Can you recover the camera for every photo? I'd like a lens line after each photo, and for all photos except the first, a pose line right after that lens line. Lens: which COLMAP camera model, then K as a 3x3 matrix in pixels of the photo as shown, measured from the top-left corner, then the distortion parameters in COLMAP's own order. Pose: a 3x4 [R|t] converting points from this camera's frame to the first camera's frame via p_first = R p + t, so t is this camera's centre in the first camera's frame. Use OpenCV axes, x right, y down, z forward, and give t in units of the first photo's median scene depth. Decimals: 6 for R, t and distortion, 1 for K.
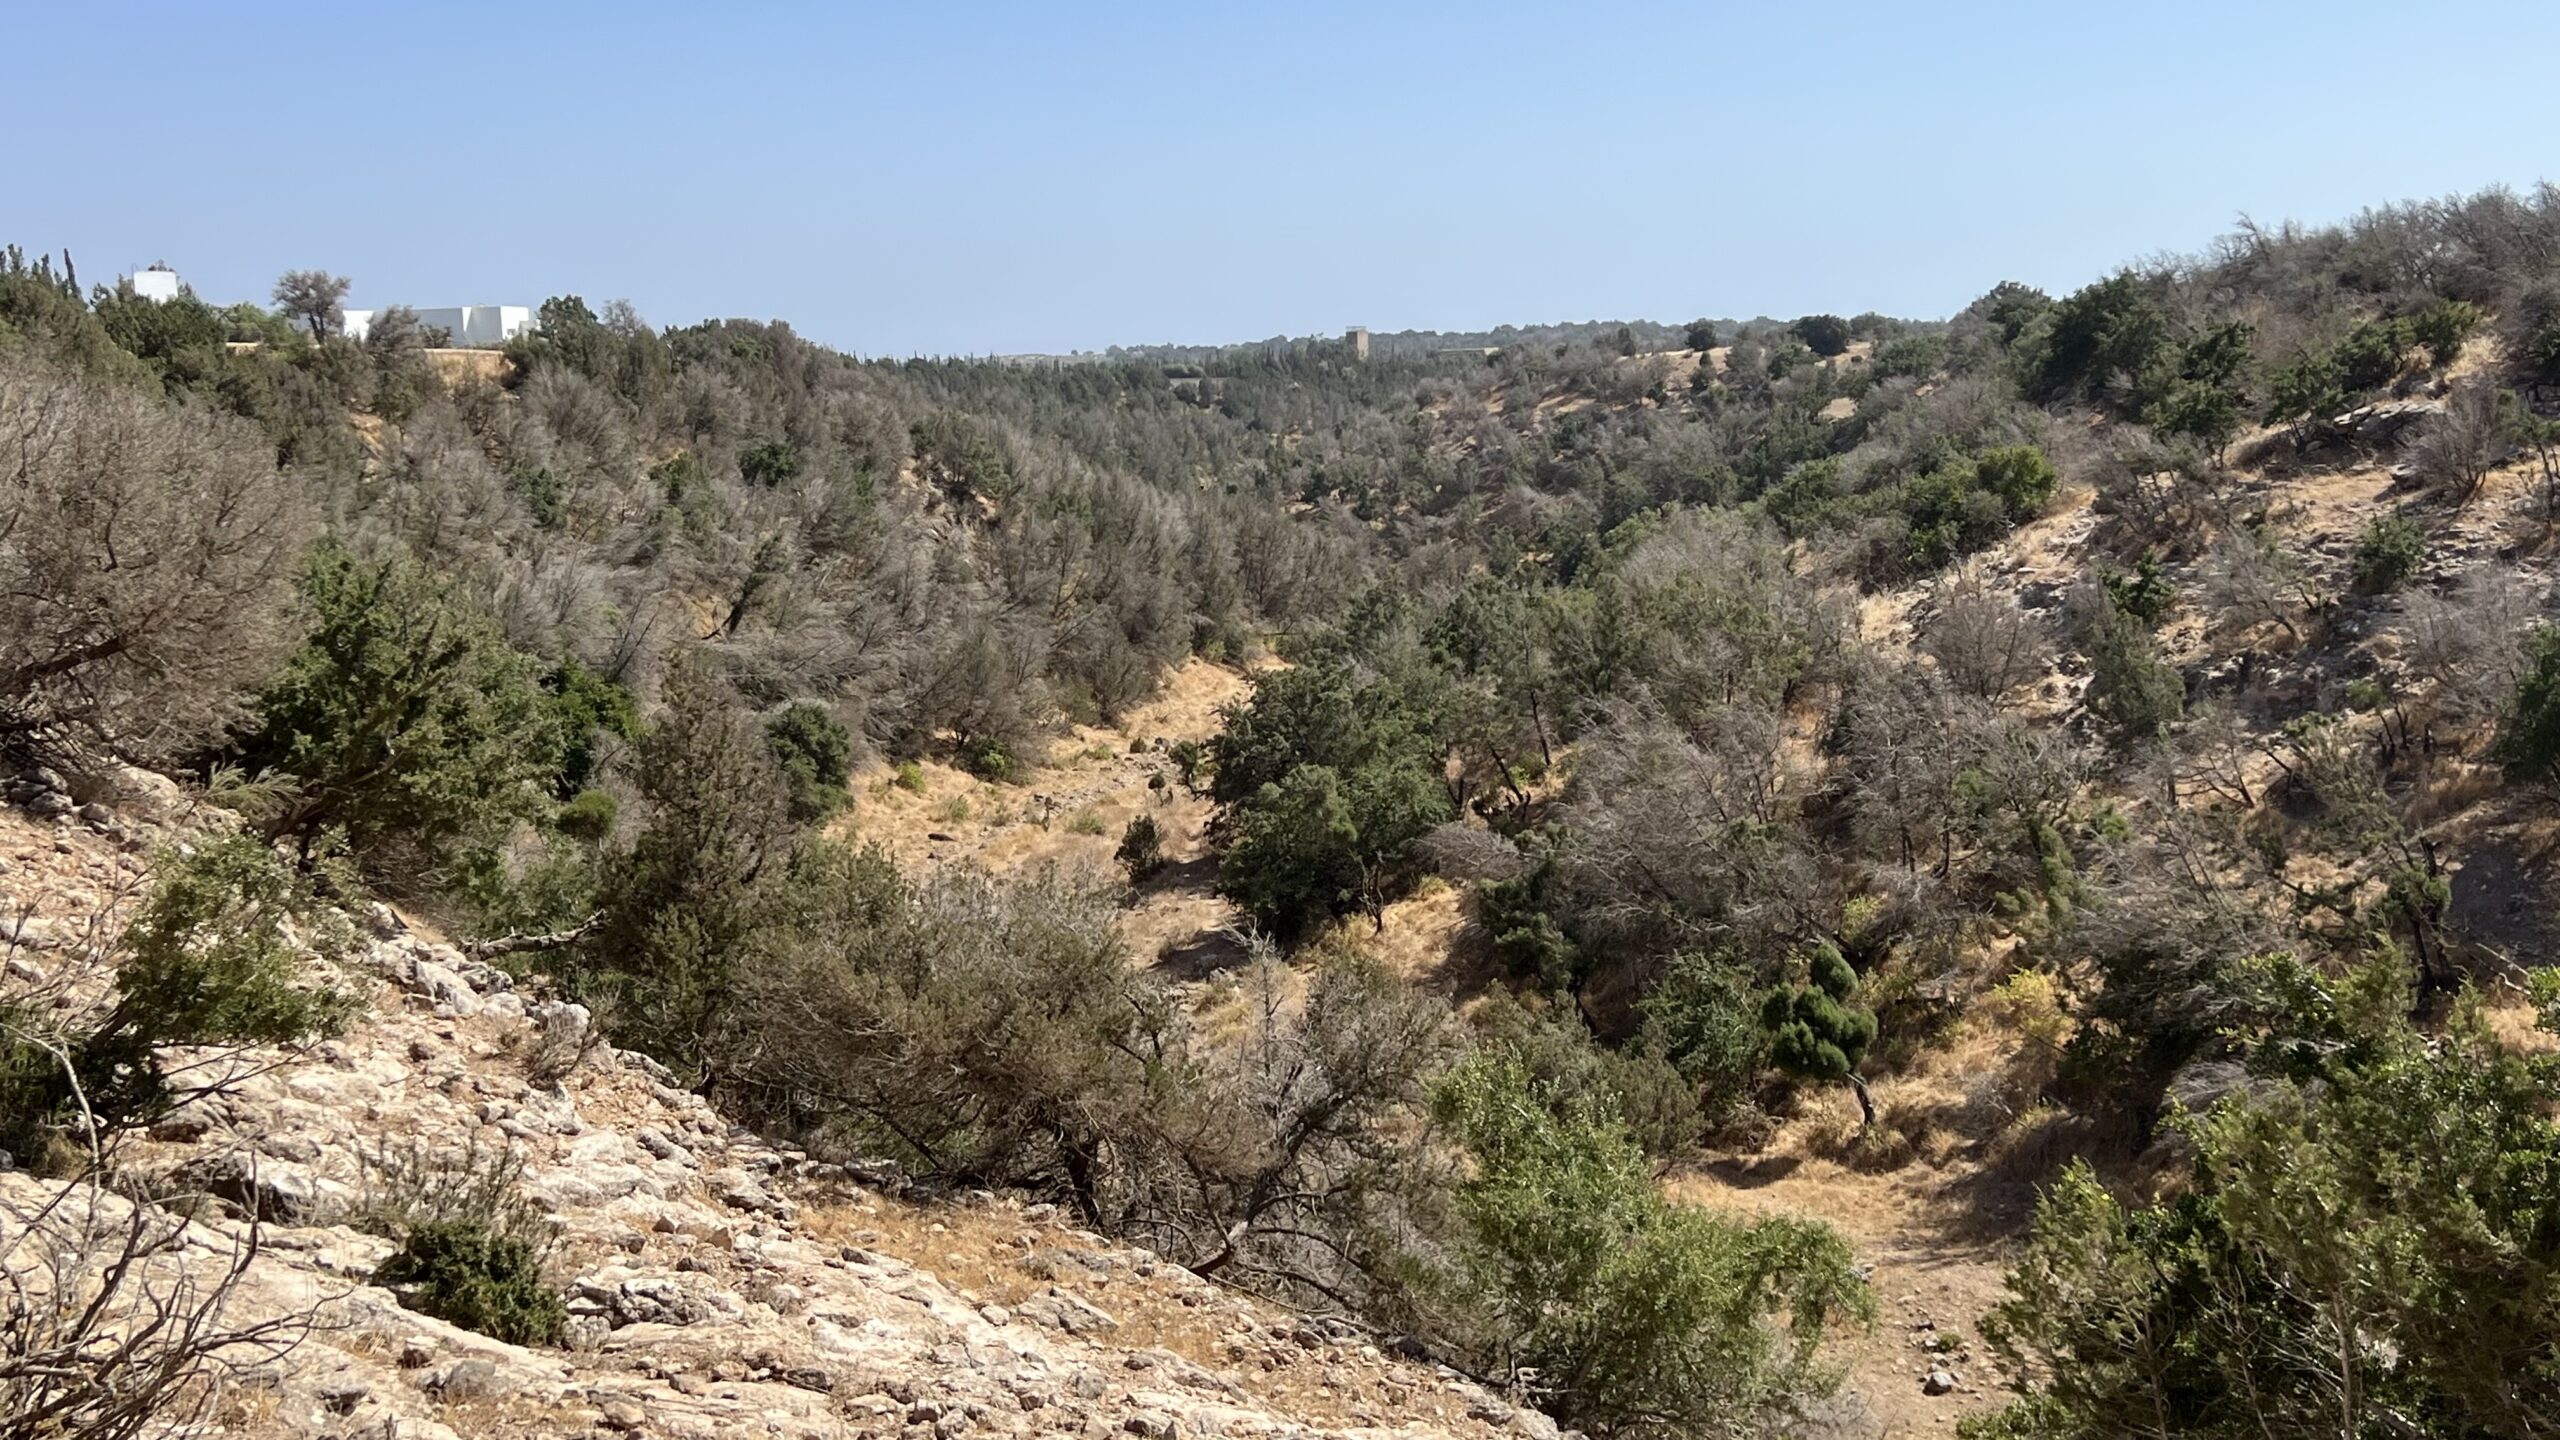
lens RADIAL K [[2683.5, 0, 1263.4], [0, 2683.5, 731.5], [0, 0, 1]] dist [0.195633, -0.555167]
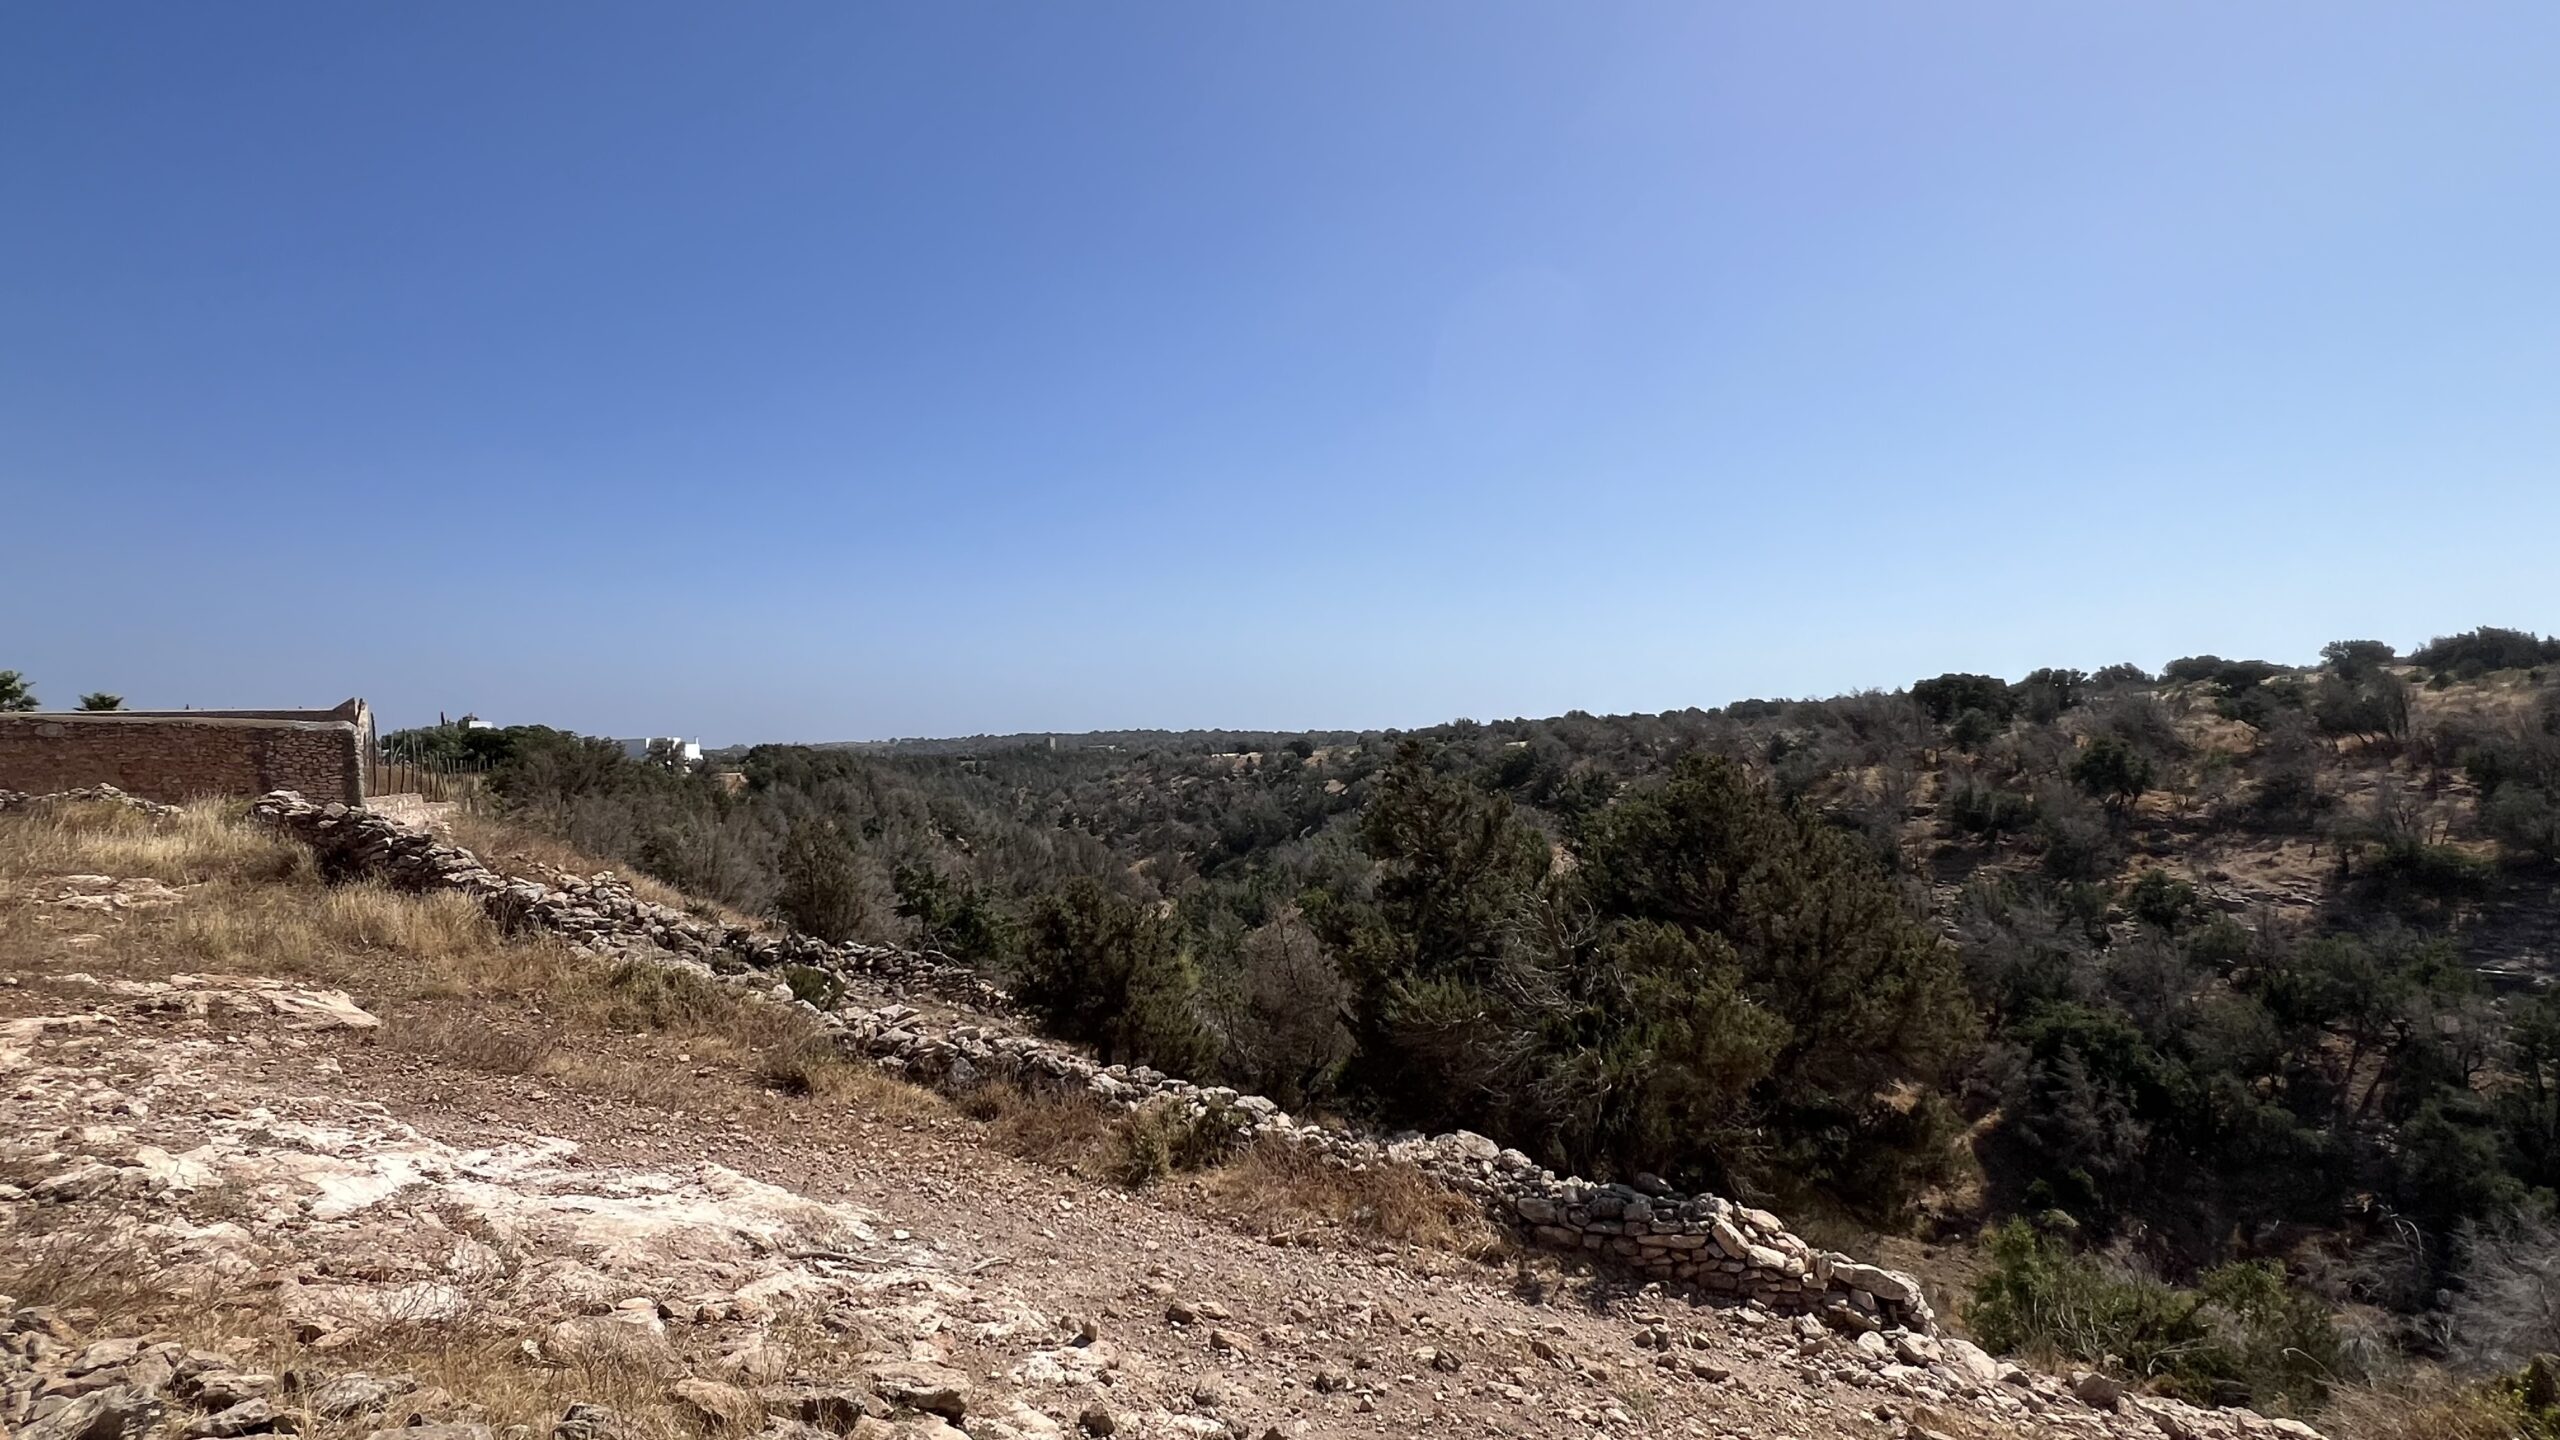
lens RADIAL K [[1298.7, 0, 1275.6], [0, 1298.7, 719.1], [0, 0, 1]] dist [-0.001253, 0.000028]
pose [[0.970500, 0.008050, 0.240967, -0.225180], [0.029235, 0.988138, -0.150758, -0.044354], [-0.239322, 0.153355, 0.958753, 0.002231]]
